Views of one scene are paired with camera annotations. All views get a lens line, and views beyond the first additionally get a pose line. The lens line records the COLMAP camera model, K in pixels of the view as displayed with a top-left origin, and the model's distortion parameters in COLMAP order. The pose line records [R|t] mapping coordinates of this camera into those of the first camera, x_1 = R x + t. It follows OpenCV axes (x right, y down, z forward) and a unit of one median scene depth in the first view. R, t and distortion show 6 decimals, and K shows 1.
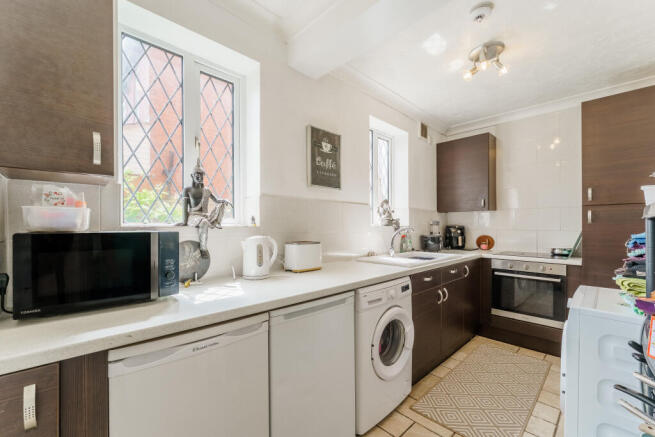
lens RADIAL K [[273.3, 0, 327.8], [0, 273.3, 224.7], [0, 0, 1]] dist [-0.004336, 0.000437]
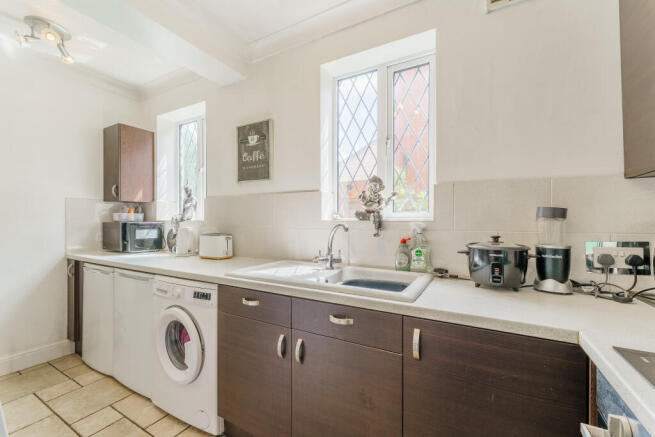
lens RADIAL K [[273.3, 0, 330.4], [0, 273.3, 223.3], [0, 0, 1]] dist [-0.004336, 0.000437]
pose [[0.304389, 0.016025, -0.952413, 0.718838], [0.002606, 0.999841, 0.017656, -0.000492], [0.952544, -0.007856, 0.304299, 0.679790]]
